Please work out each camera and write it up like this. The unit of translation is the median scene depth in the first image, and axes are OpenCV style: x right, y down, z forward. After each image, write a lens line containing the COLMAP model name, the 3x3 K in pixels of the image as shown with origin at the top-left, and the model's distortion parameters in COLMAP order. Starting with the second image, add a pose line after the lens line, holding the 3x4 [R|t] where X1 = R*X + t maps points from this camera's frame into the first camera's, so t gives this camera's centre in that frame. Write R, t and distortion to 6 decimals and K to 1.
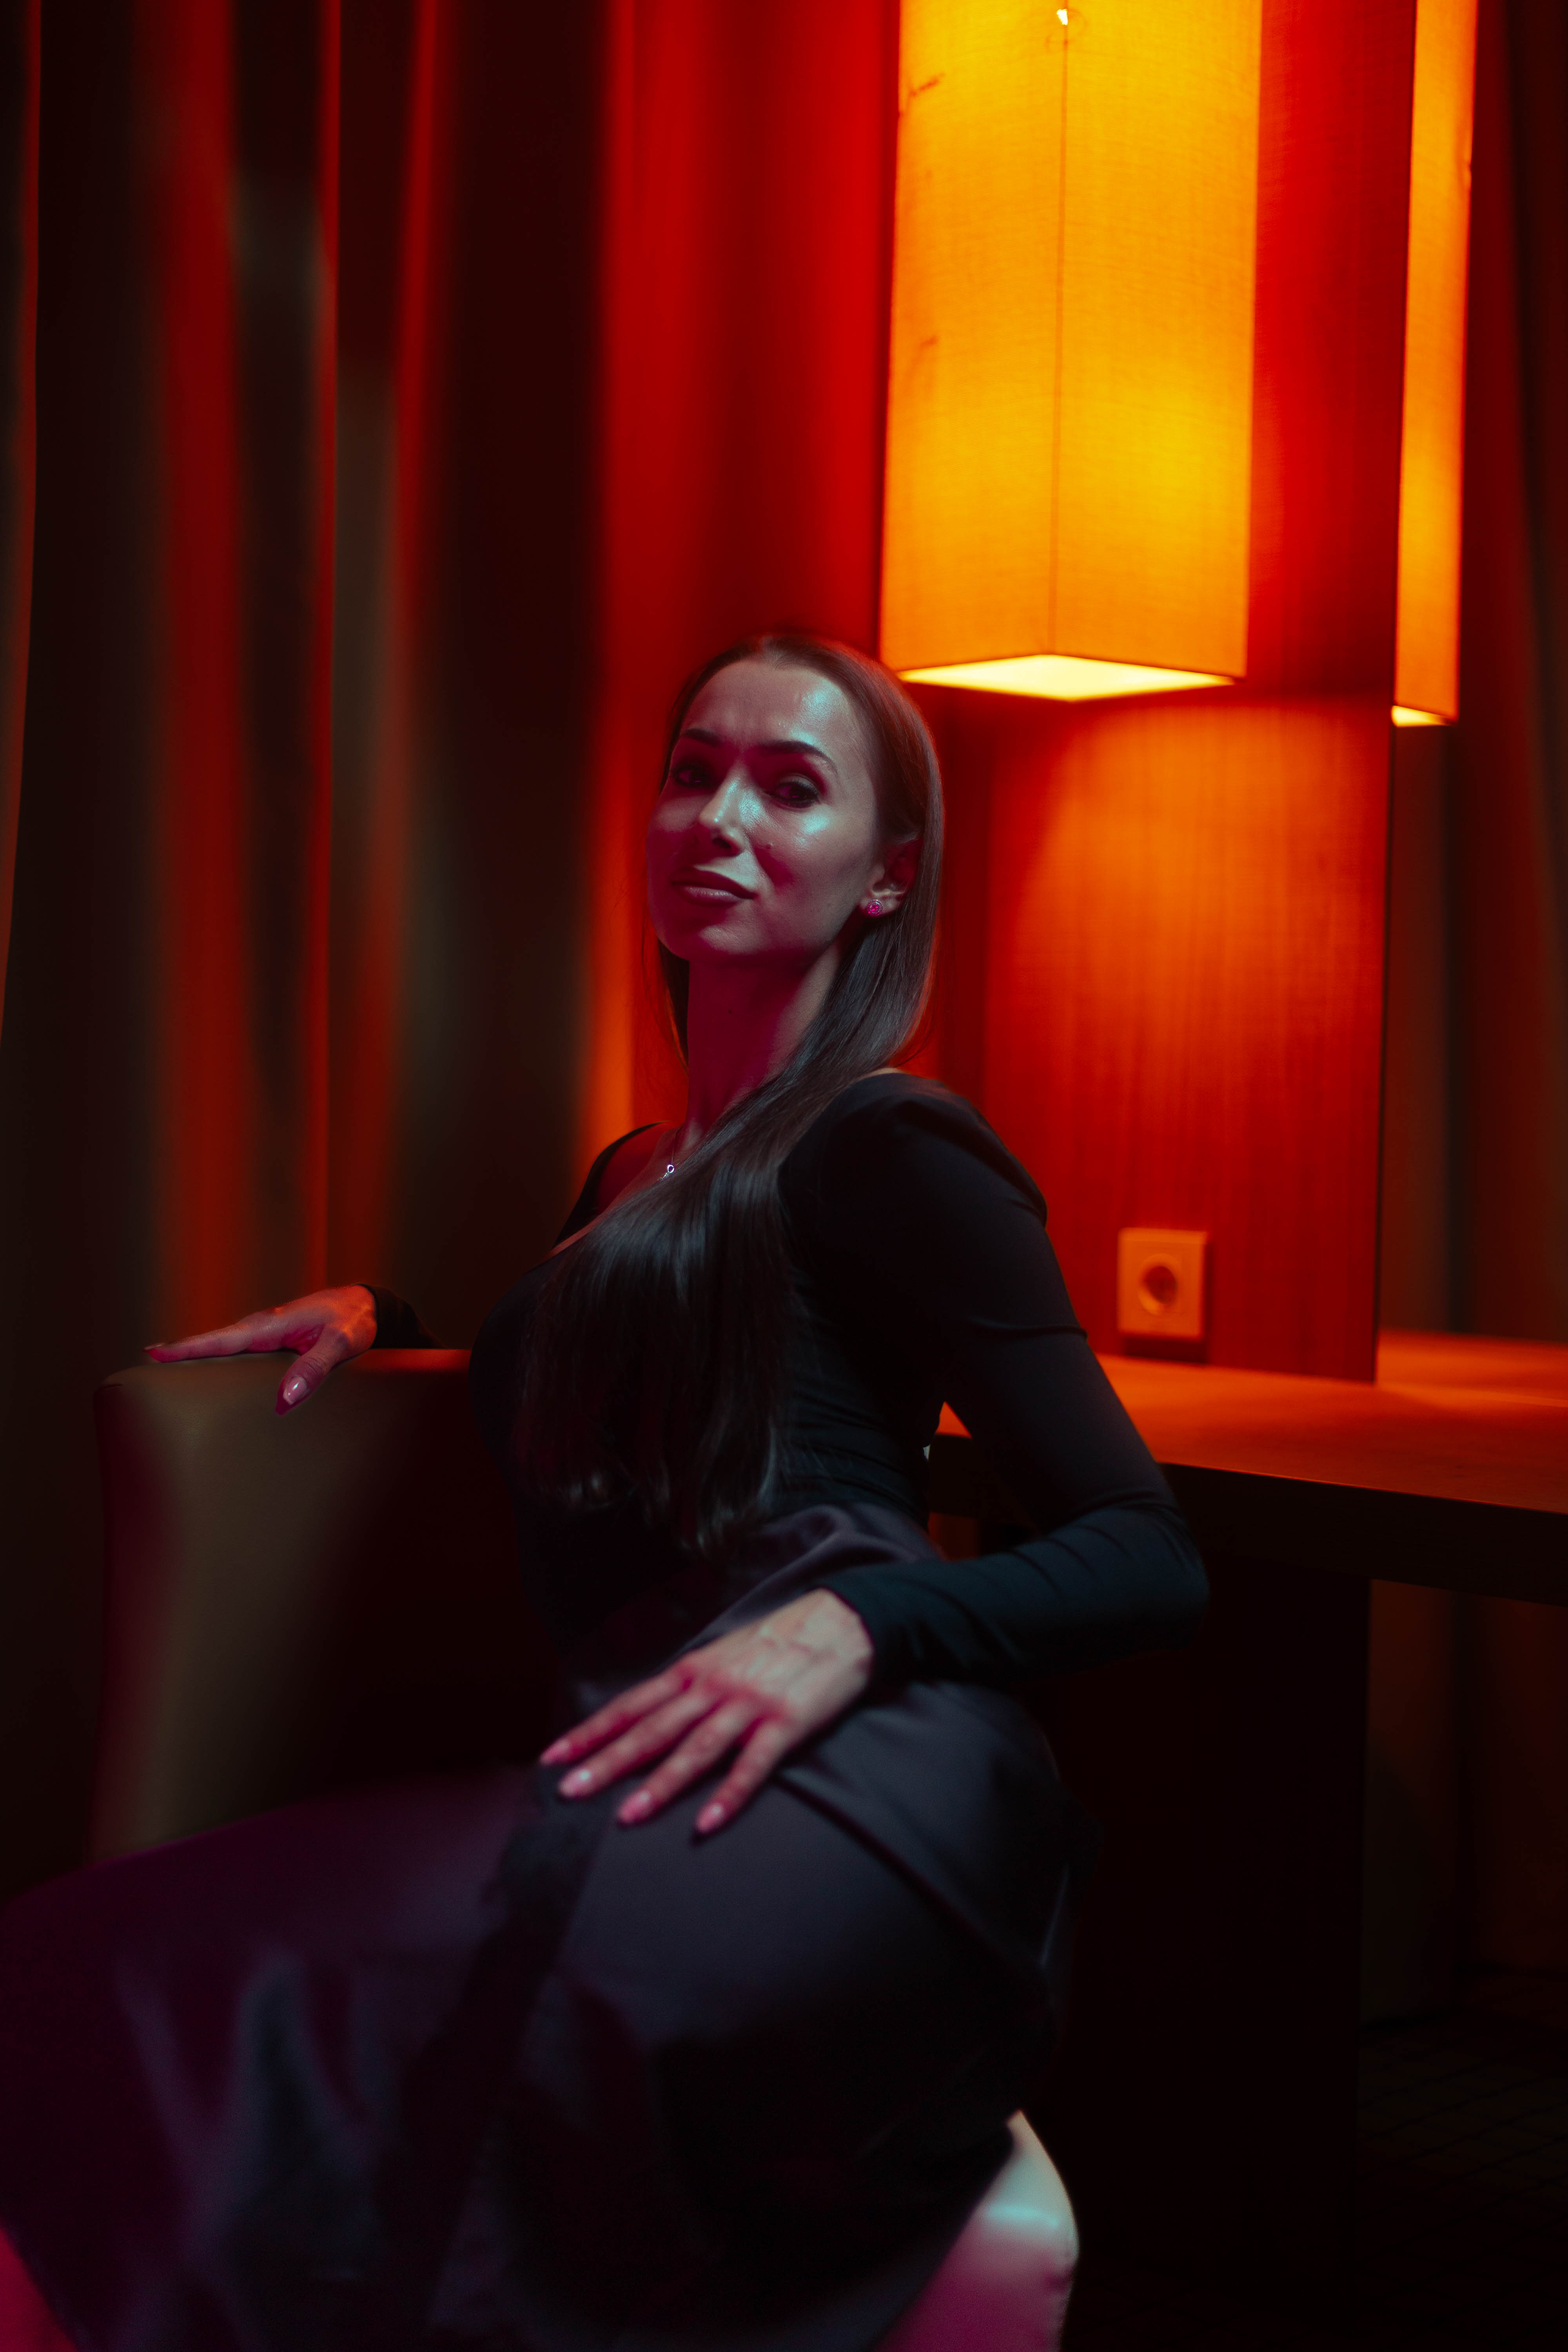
lens RADIAL K [[3284.9, 0, 784.0], [0, 3284.9, 1176.0], [0, 0, 1]] dist [-0.006465, -0.044876]
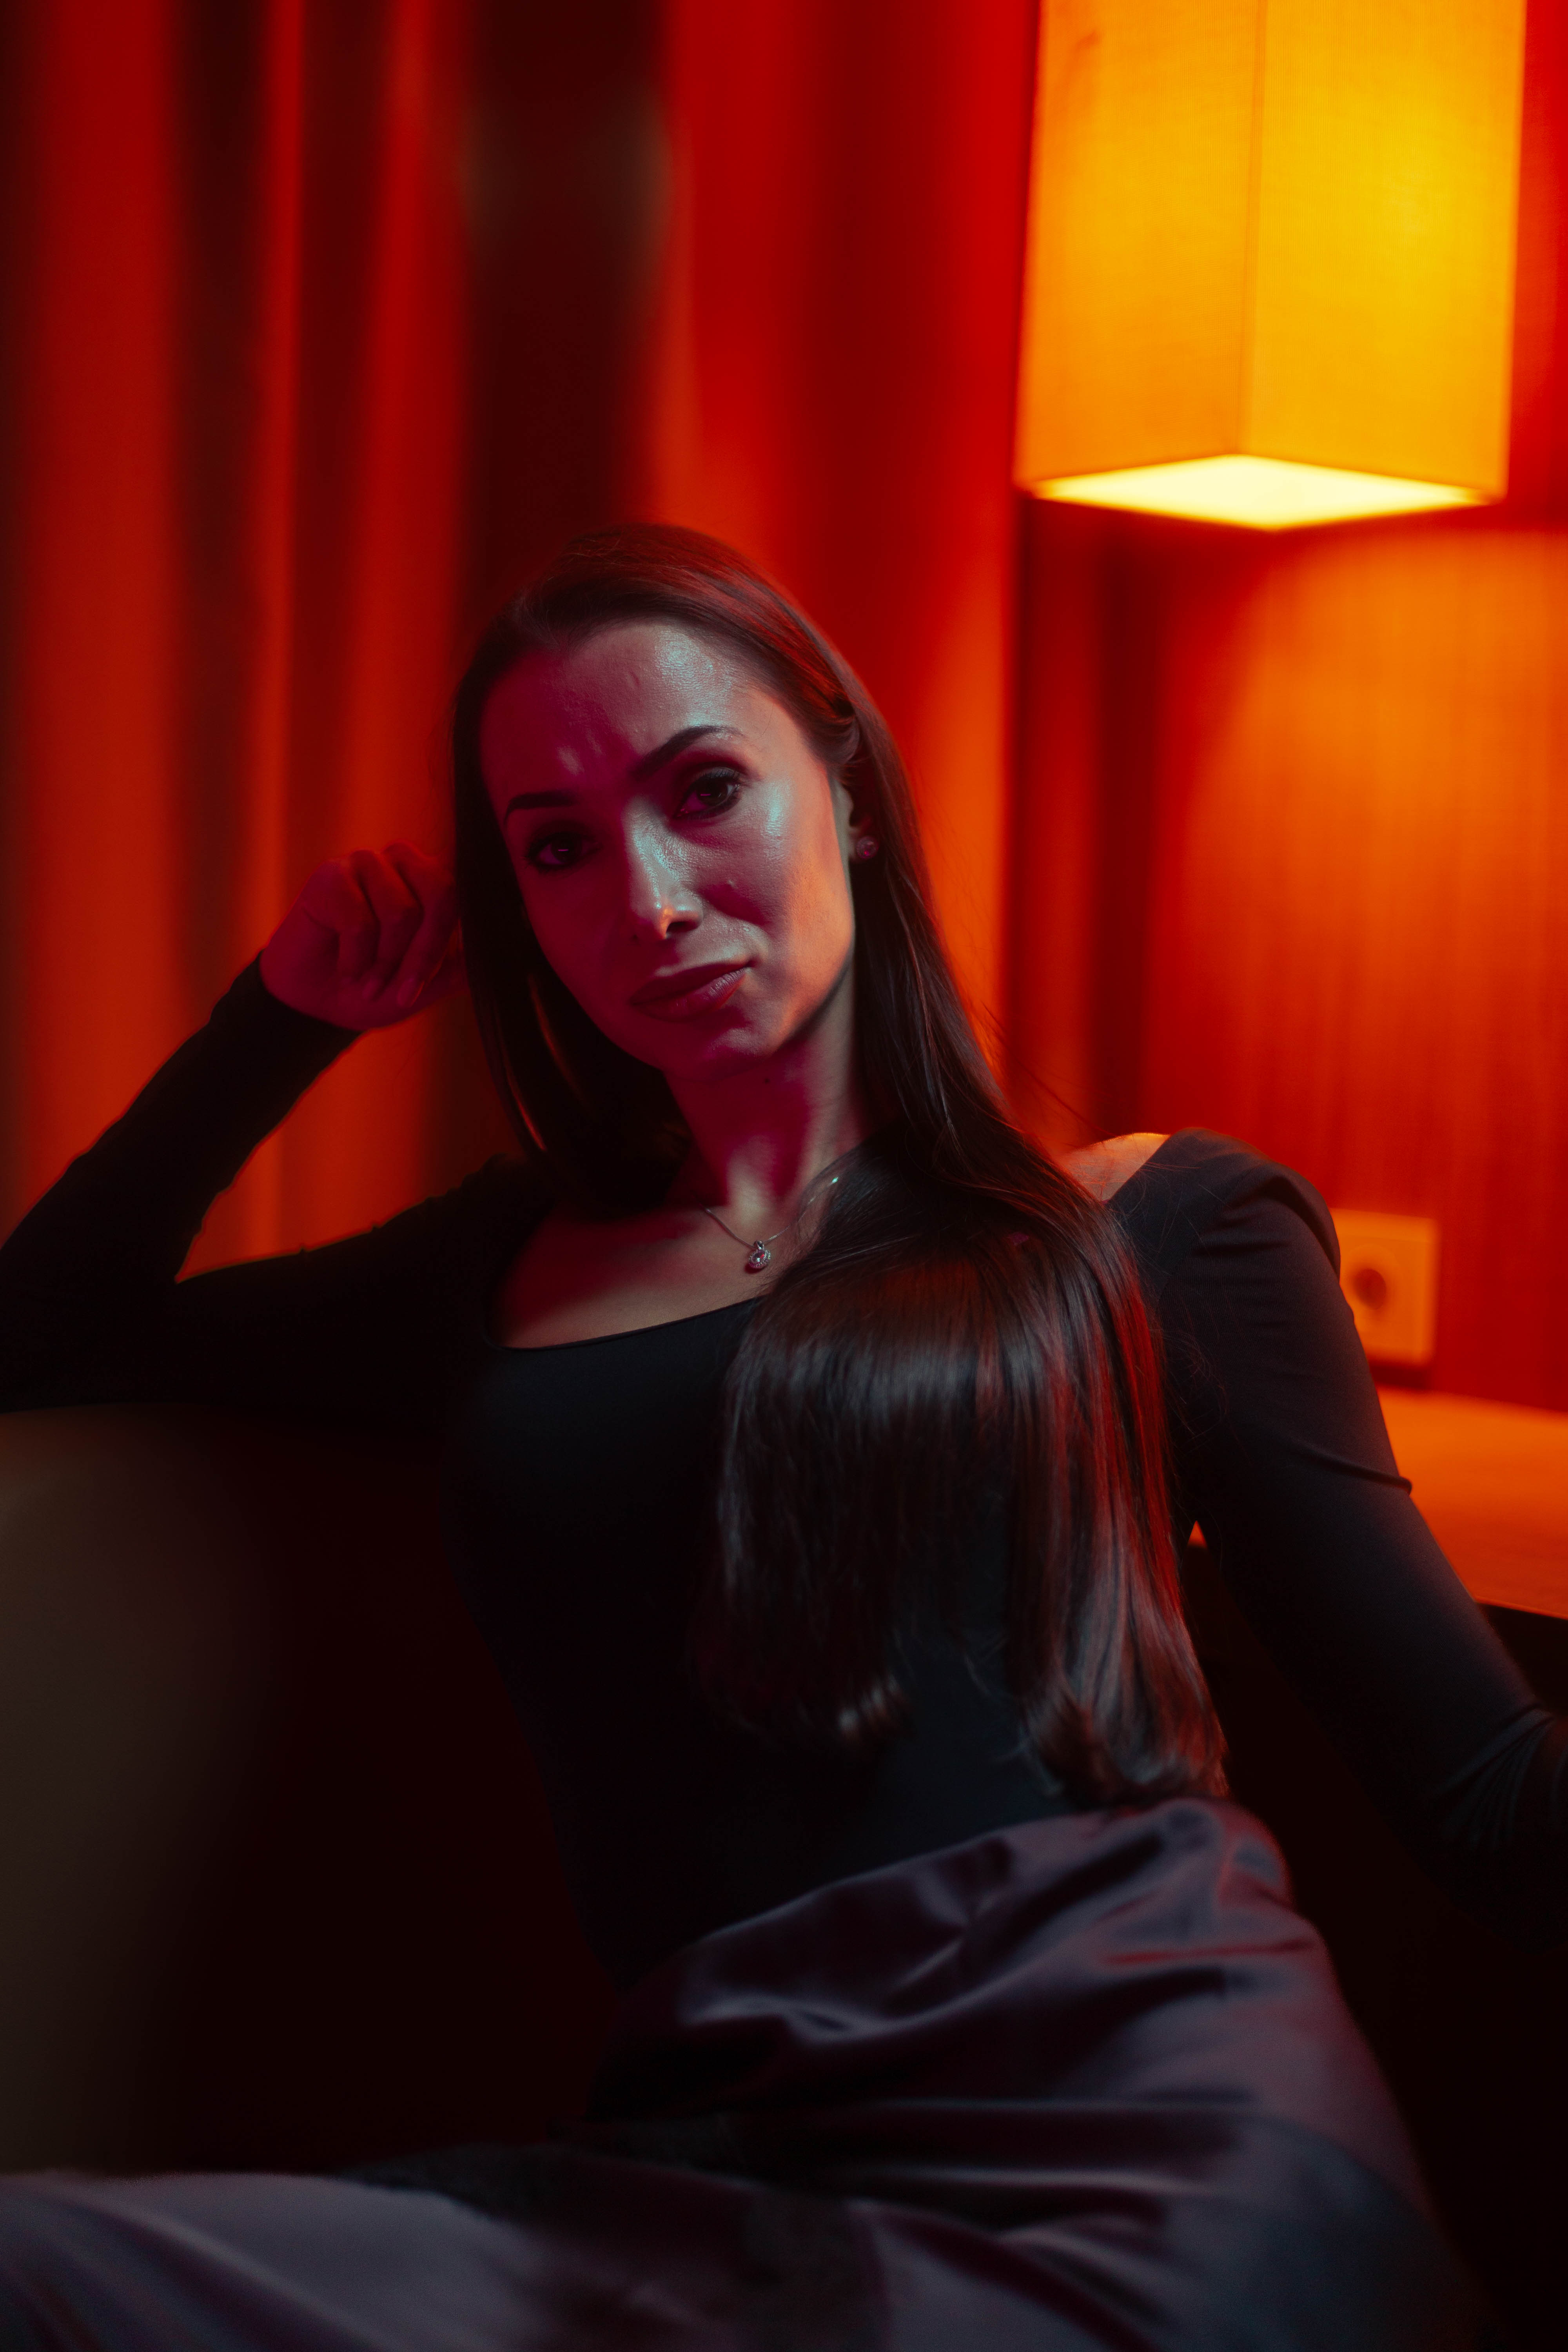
lens RADIAL K [[3408.1, 0, 697.6], [0, 3408.1, 1308.3], [0, 0, 1]] dist [-0.022159, -0.061918]
pose [[0.996546, 0.021268, -0.080267, 0.023272], [-0.015570, 0.997358, 0.070960, -0.017822], [0.081564, -0.069465, 0.994244, 0.198641]]
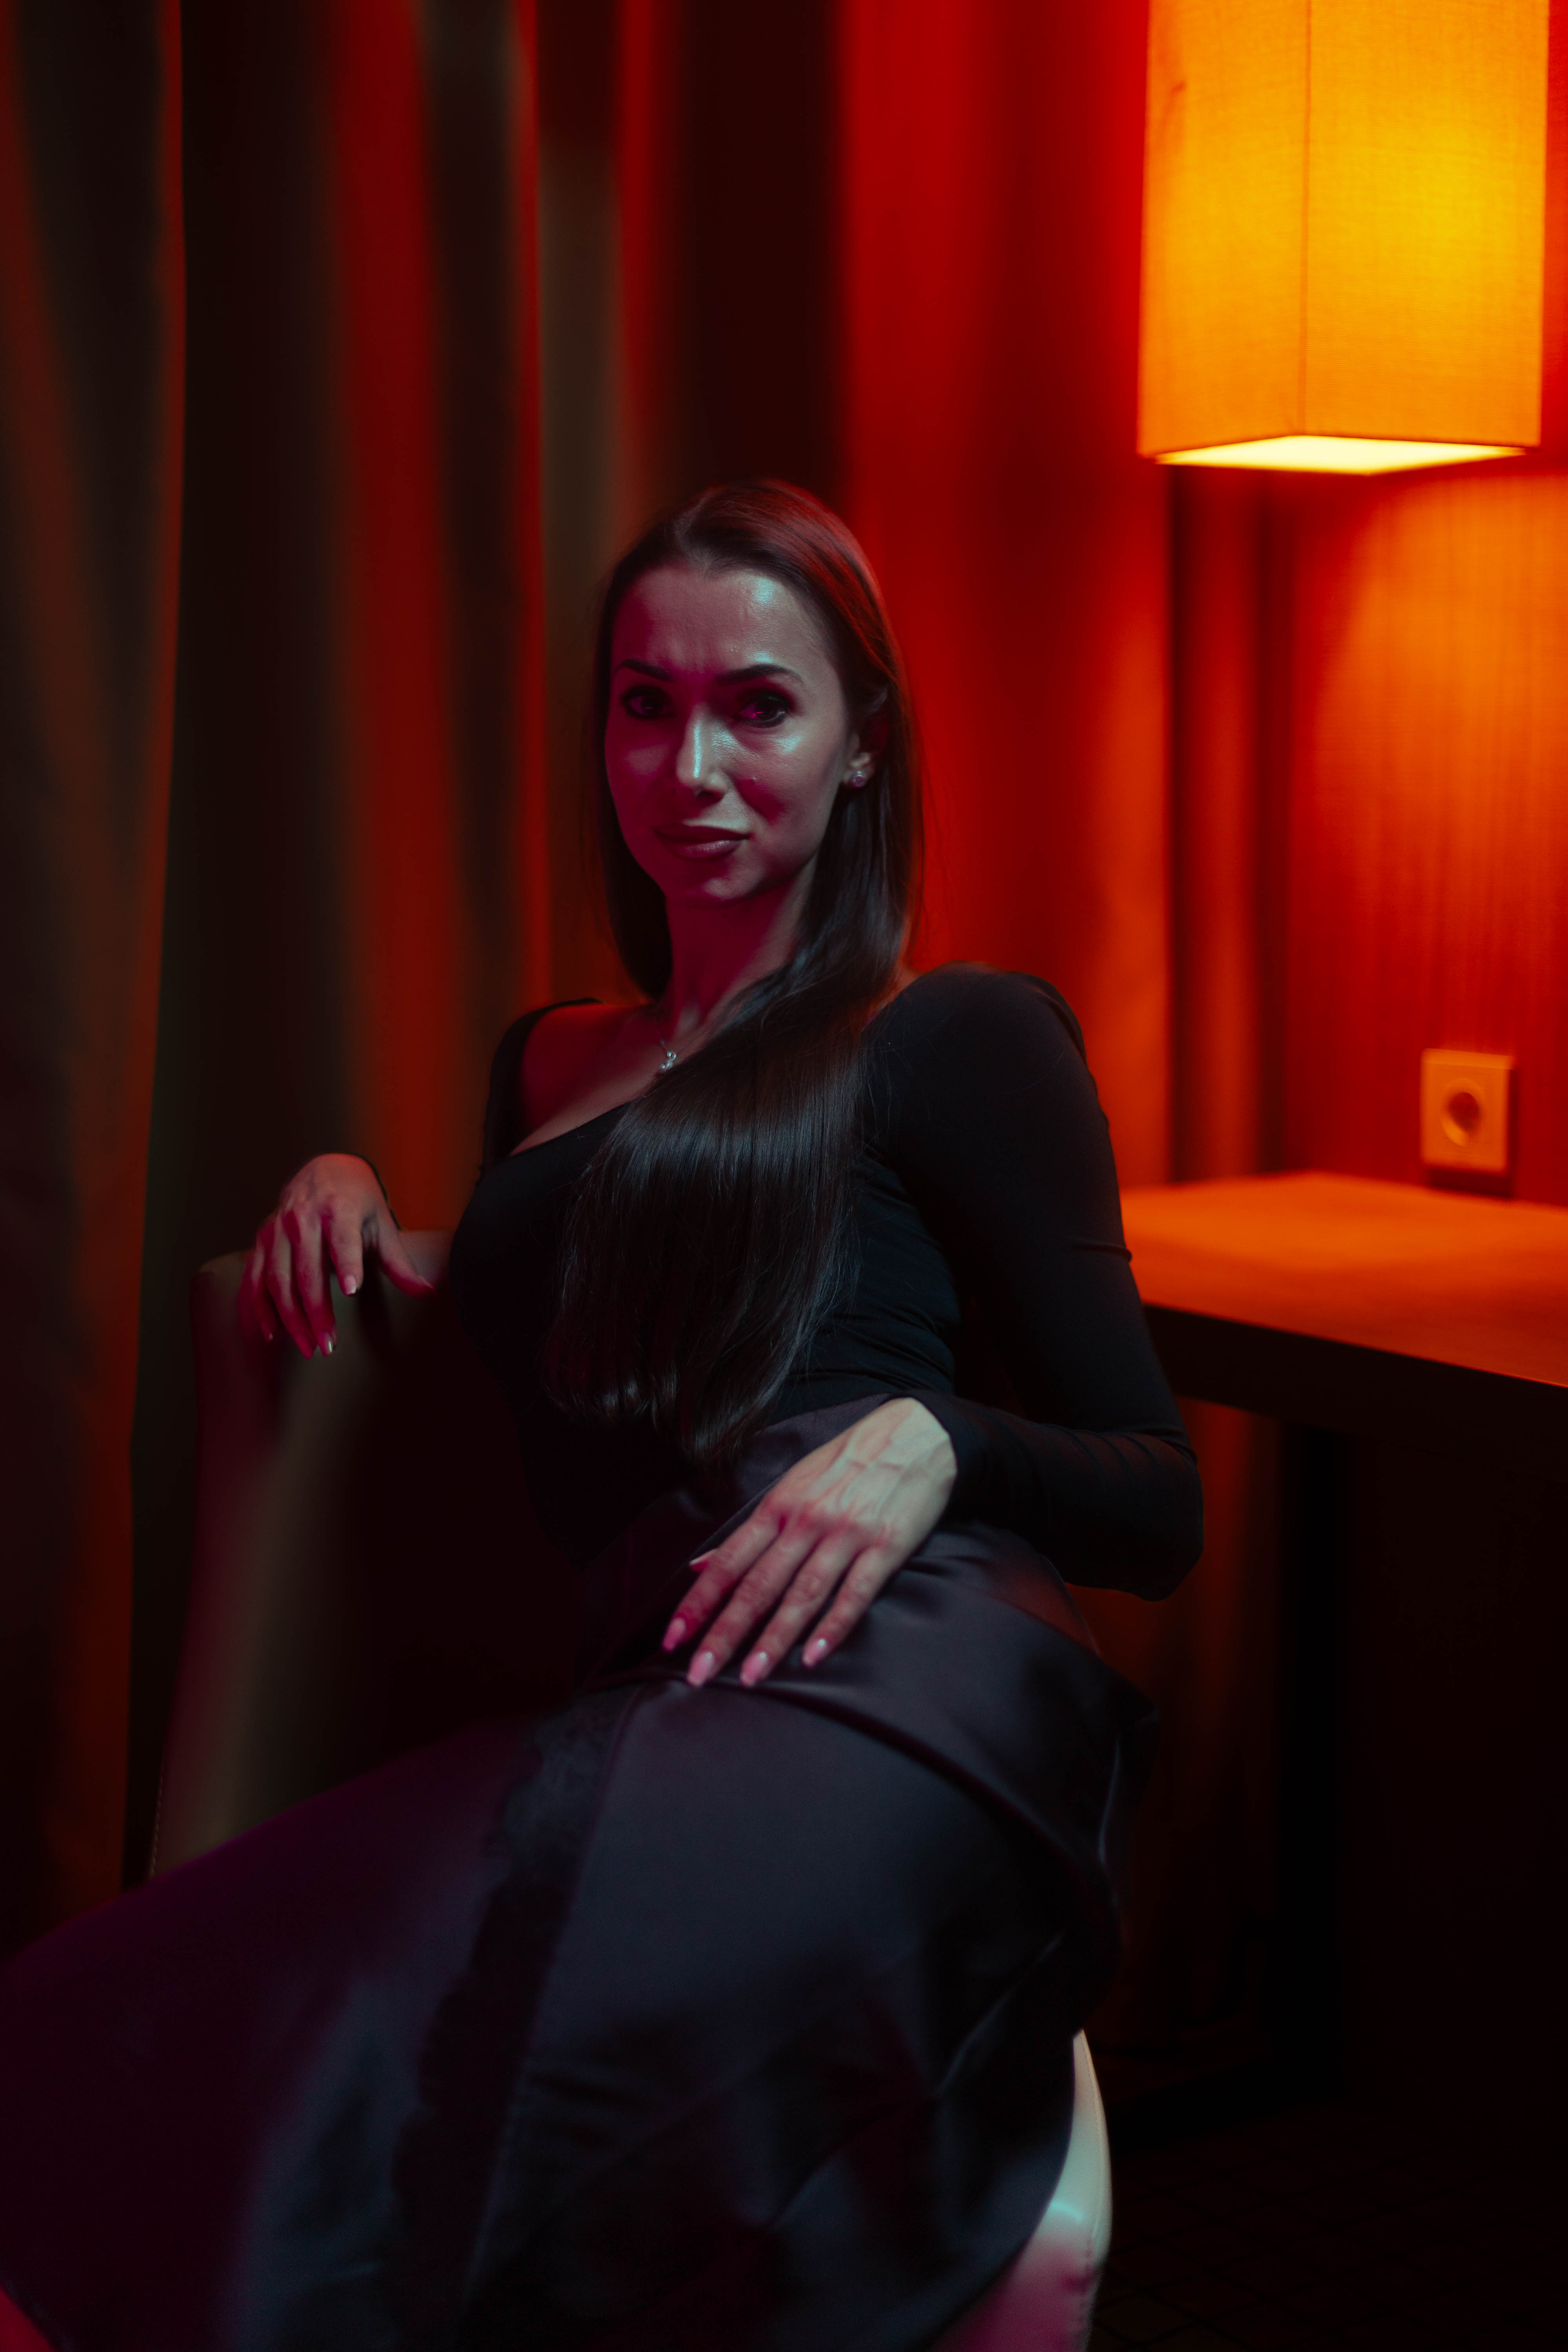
lens RADIAL K [[3317.5, 0, 784.0], [0, 3317.5, 1176.0], [0, 0, 1]] dist [0.007761, -0.005881]
pose [[0.984304, -0.002501, -0.176462, 0.097502], [0.017055, 0.996567, 0.081012, -0.029815], [0.175653, -0.082750, 0.980968, 0.053463]]
